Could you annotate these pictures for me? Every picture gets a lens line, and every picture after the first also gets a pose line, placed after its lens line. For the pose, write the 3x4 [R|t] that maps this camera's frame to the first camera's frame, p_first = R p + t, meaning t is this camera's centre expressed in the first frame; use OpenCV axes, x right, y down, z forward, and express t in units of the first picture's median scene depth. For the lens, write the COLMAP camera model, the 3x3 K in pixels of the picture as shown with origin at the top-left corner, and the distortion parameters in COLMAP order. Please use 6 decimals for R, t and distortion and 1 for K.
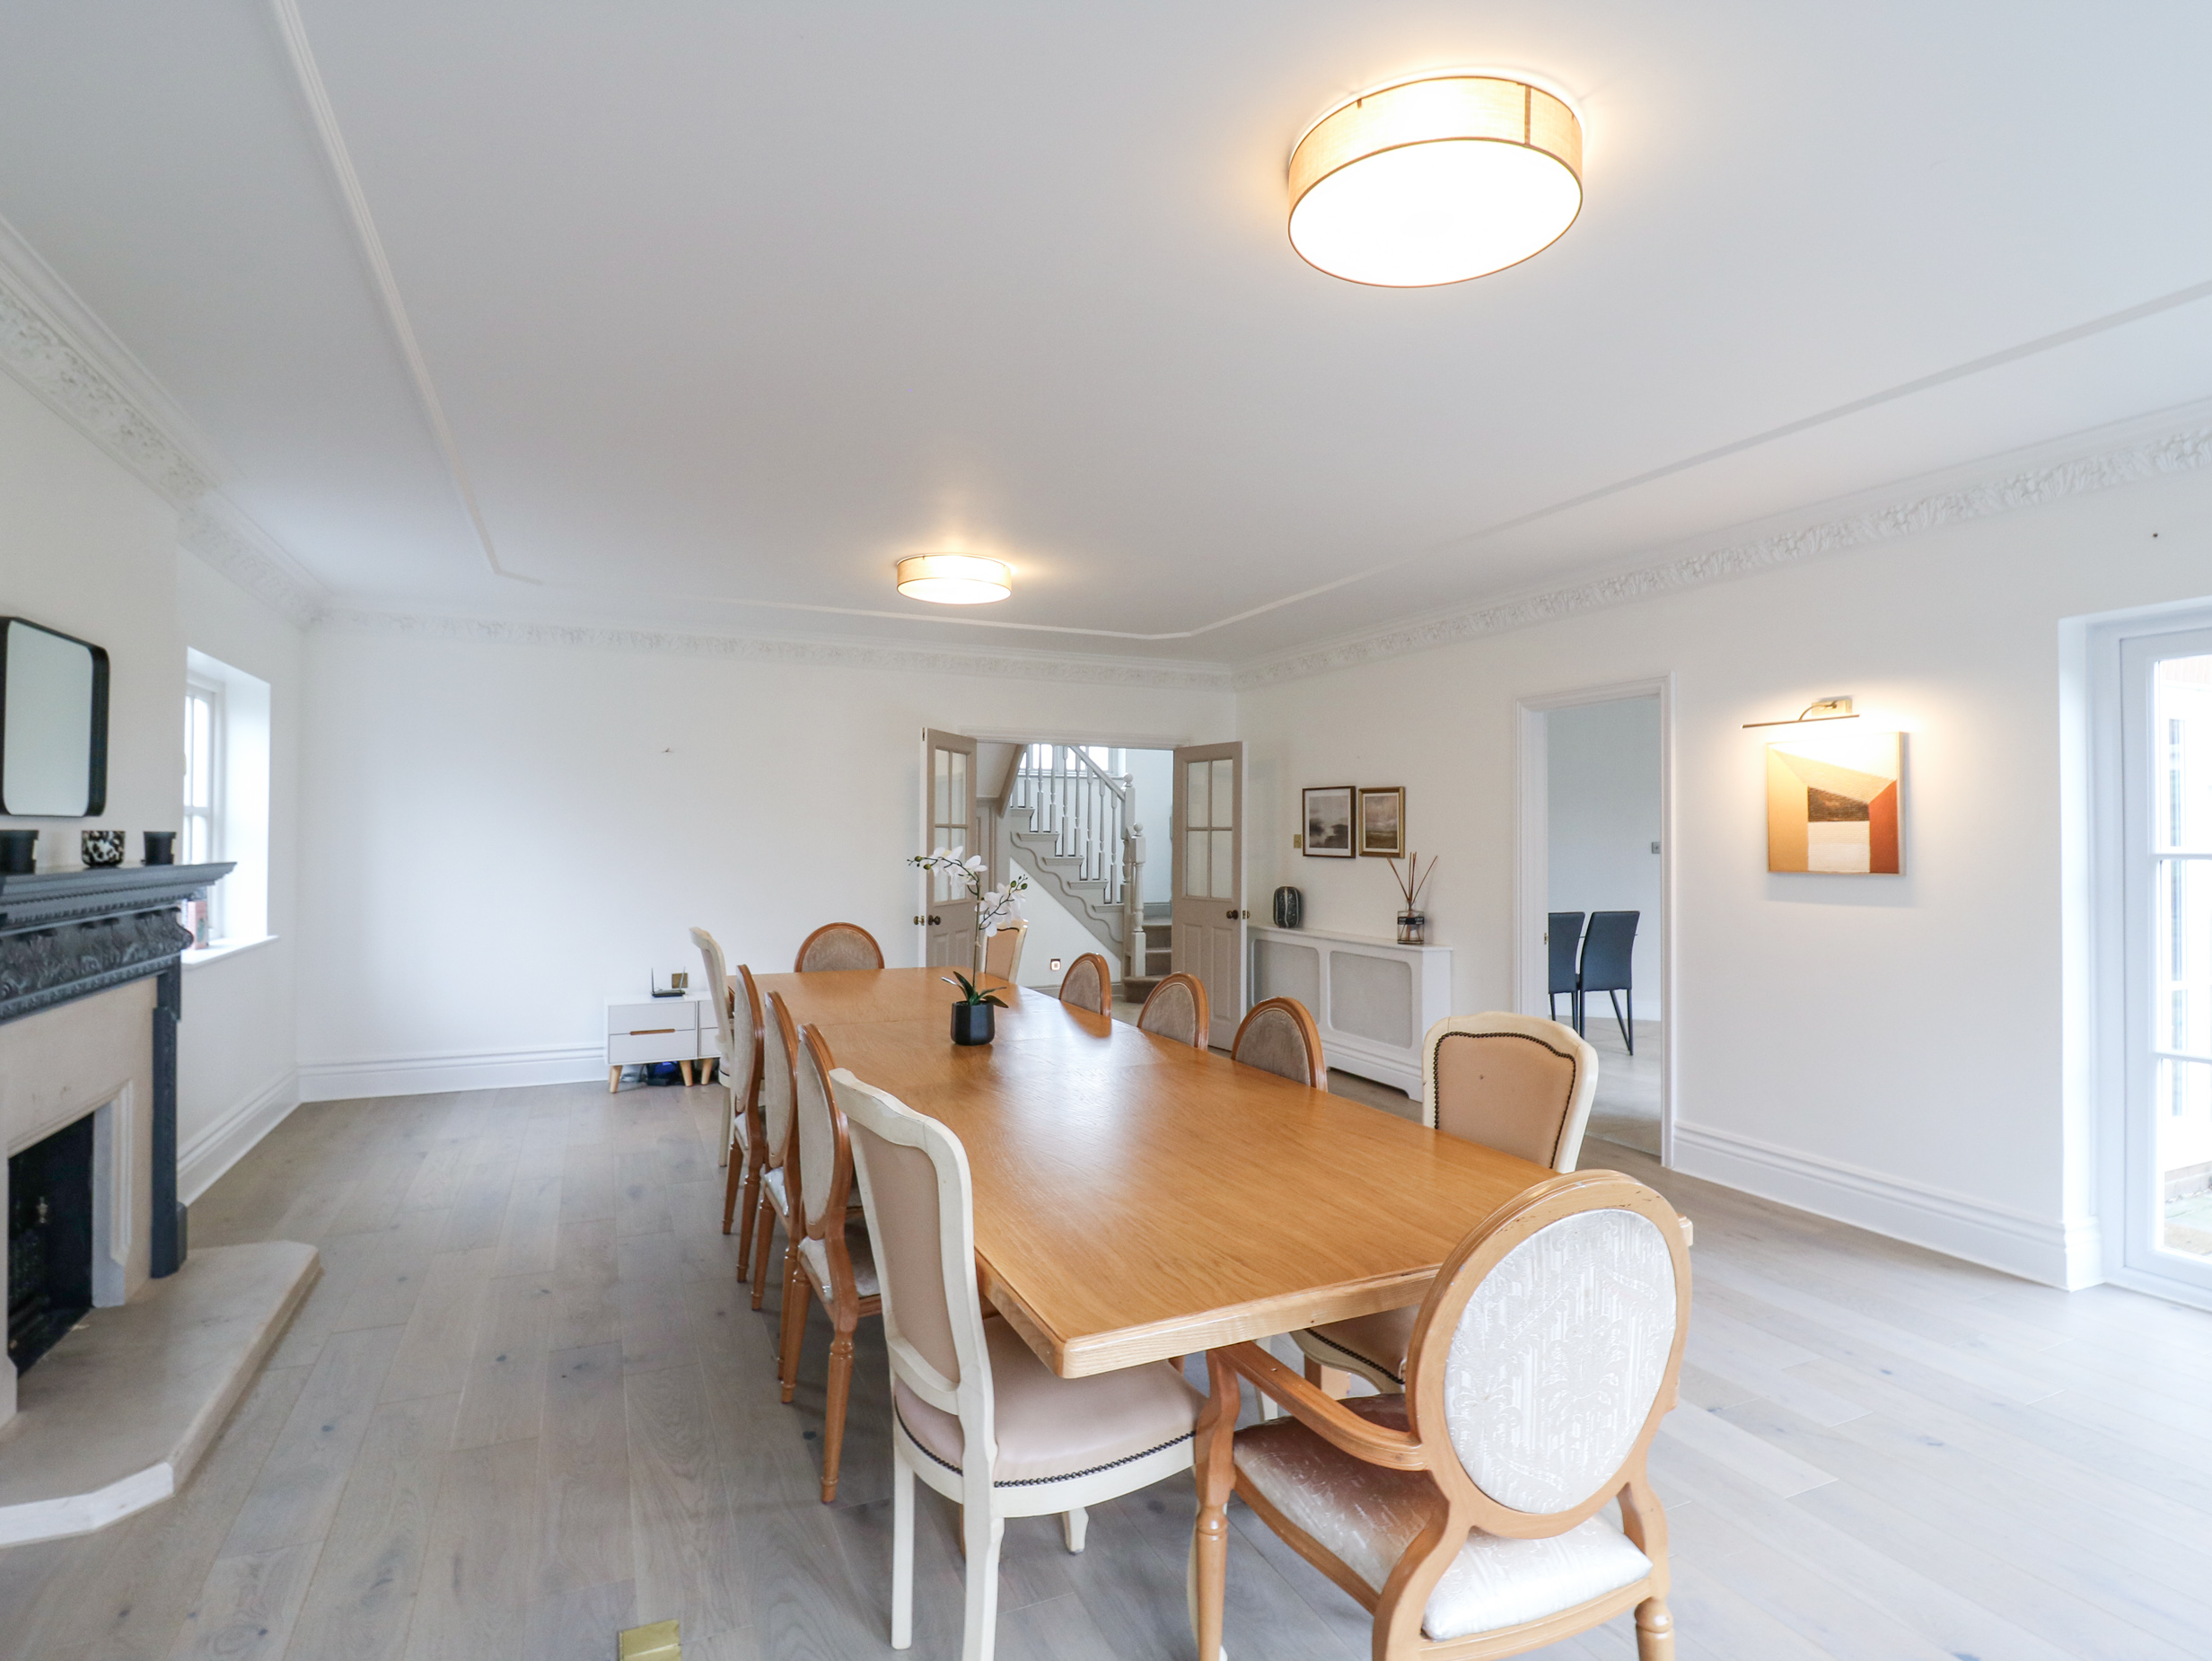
lens RADIAL K [[1150.9, 0, 1126.7], [0, 1150.9, 816.1], [0, 0, 1]] dist [0.010239, -0.021366]
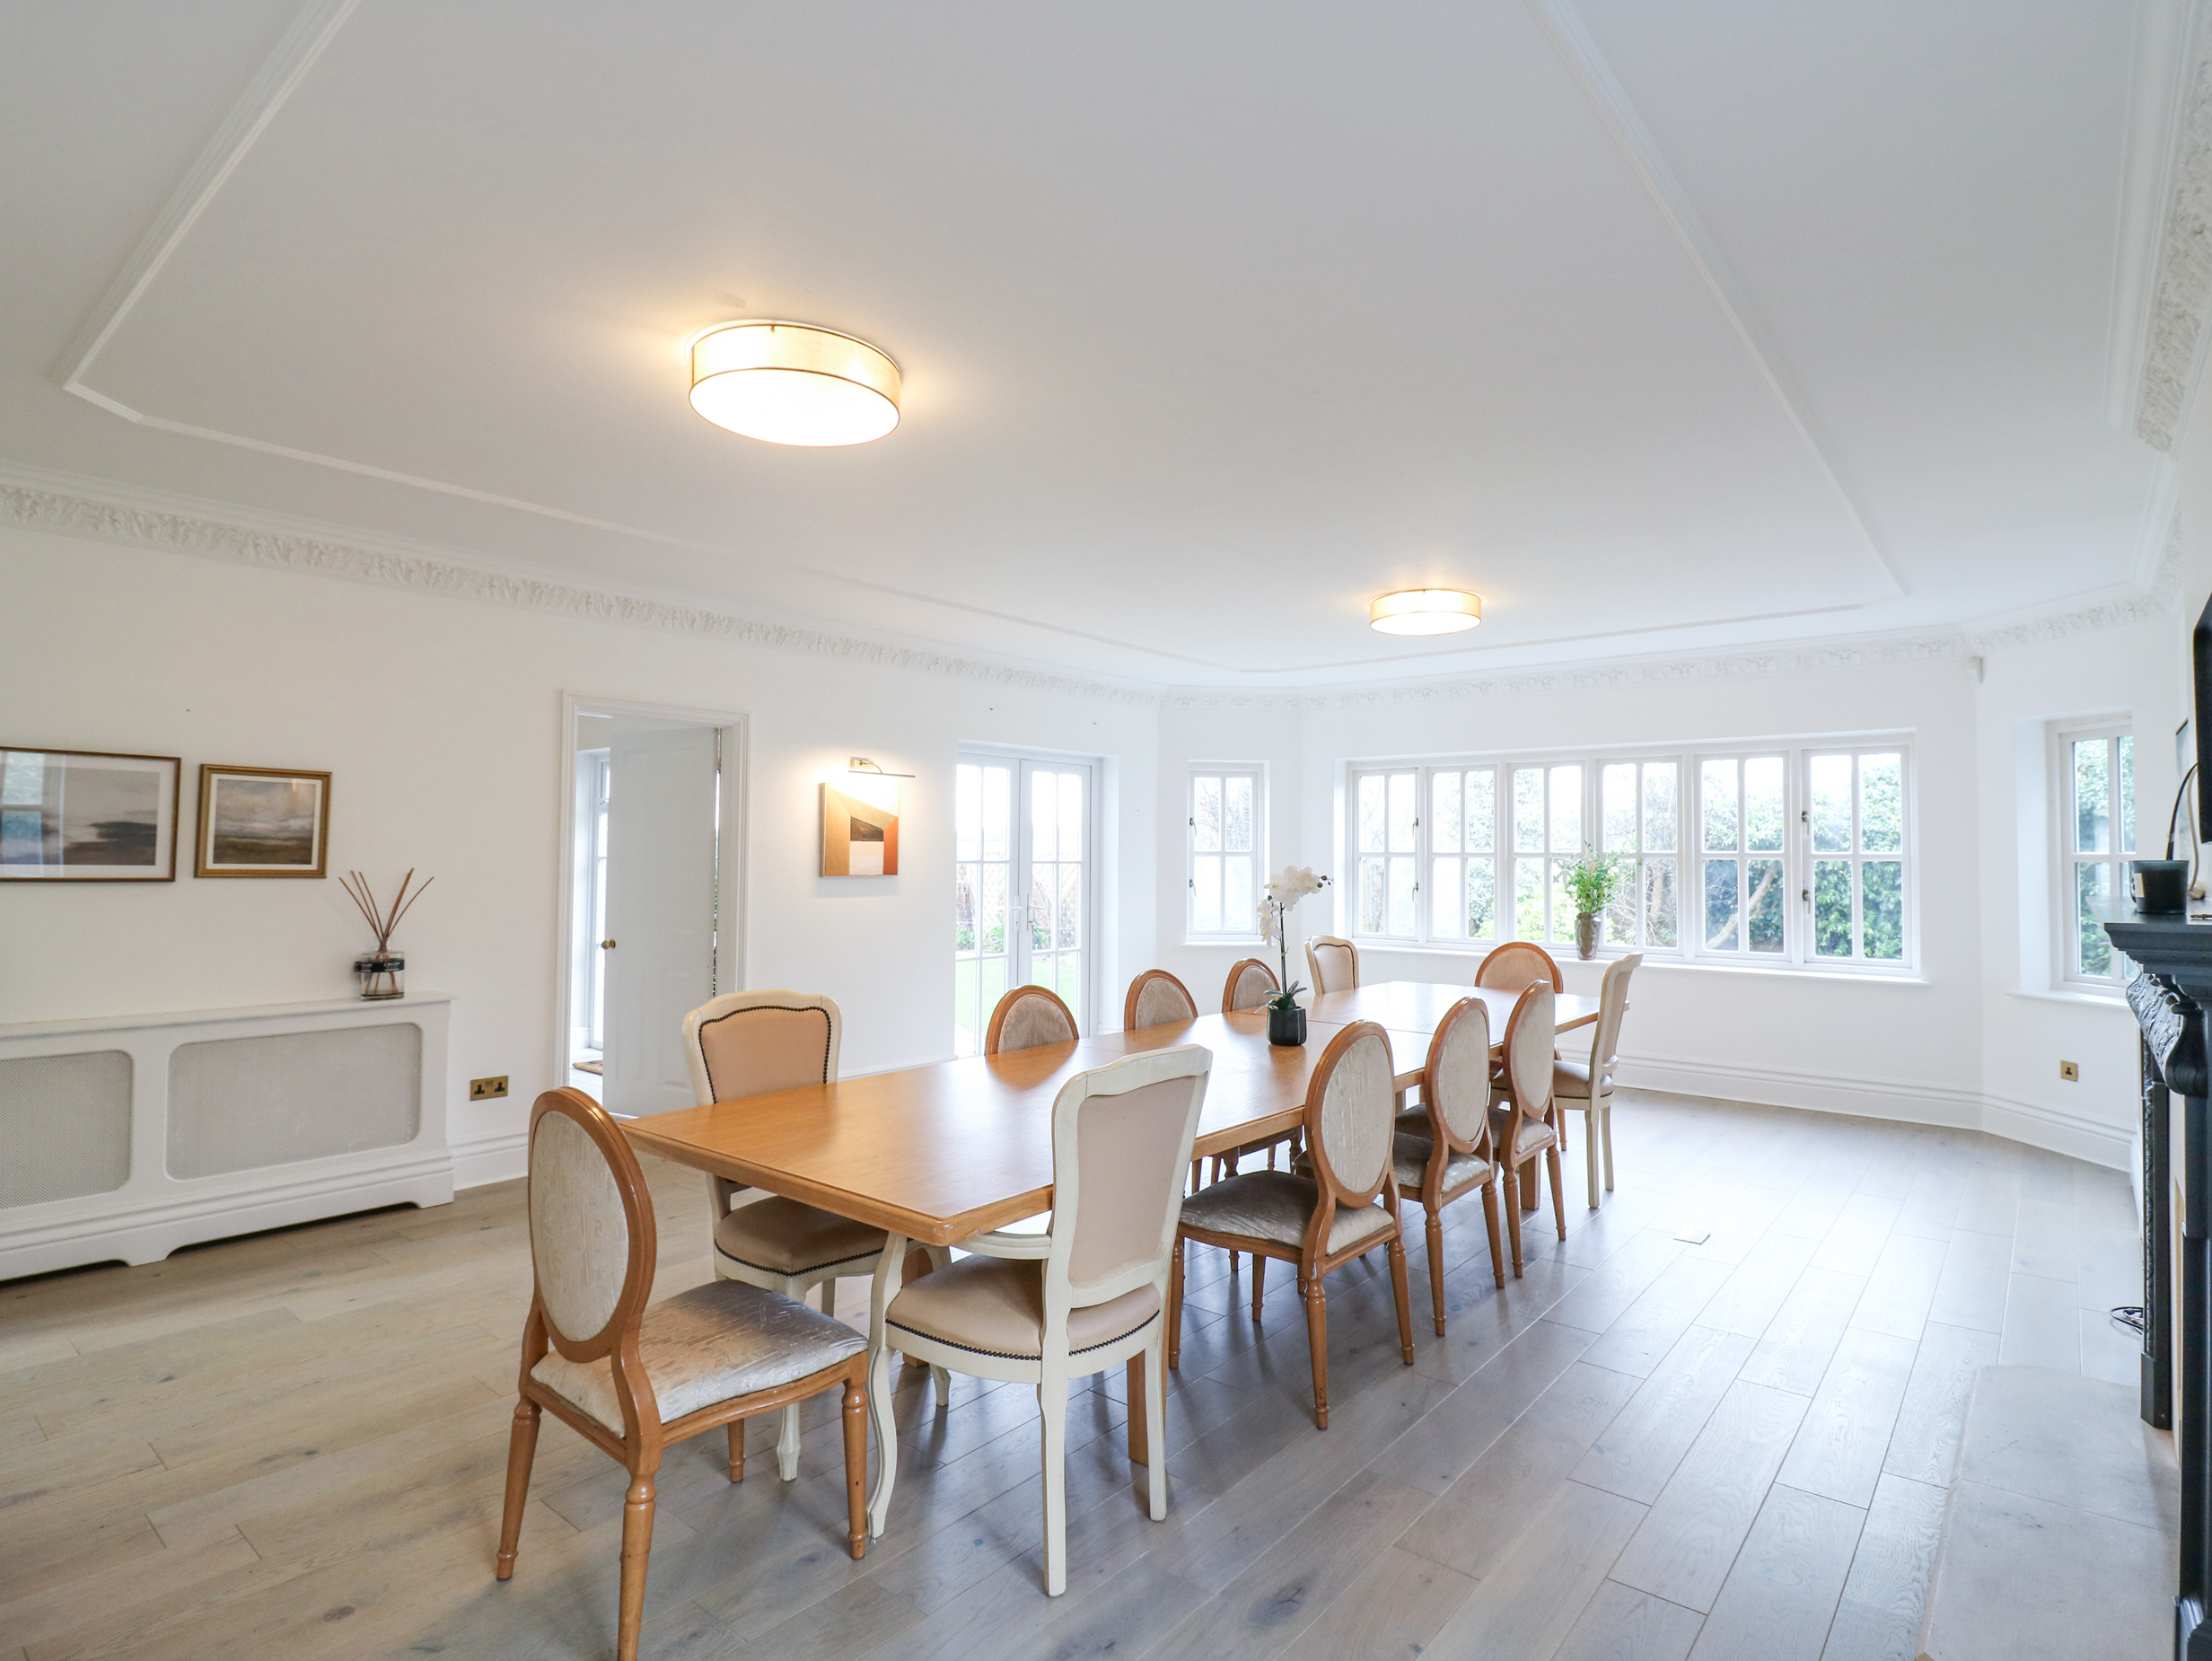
lens RADIAL K [[1150.9, 0, 1126.7], [0, 1150.9, 816.1], [0, 0, 1]] dist [0.010239, -0.021366]
pose [[-0.447418, 0.034838, 0.893646, -0.582062], [-0.017733, 0.998699, -0.047811, 0.025137], [-0.894149, -0.037239, -0.446219, 0.904285]]
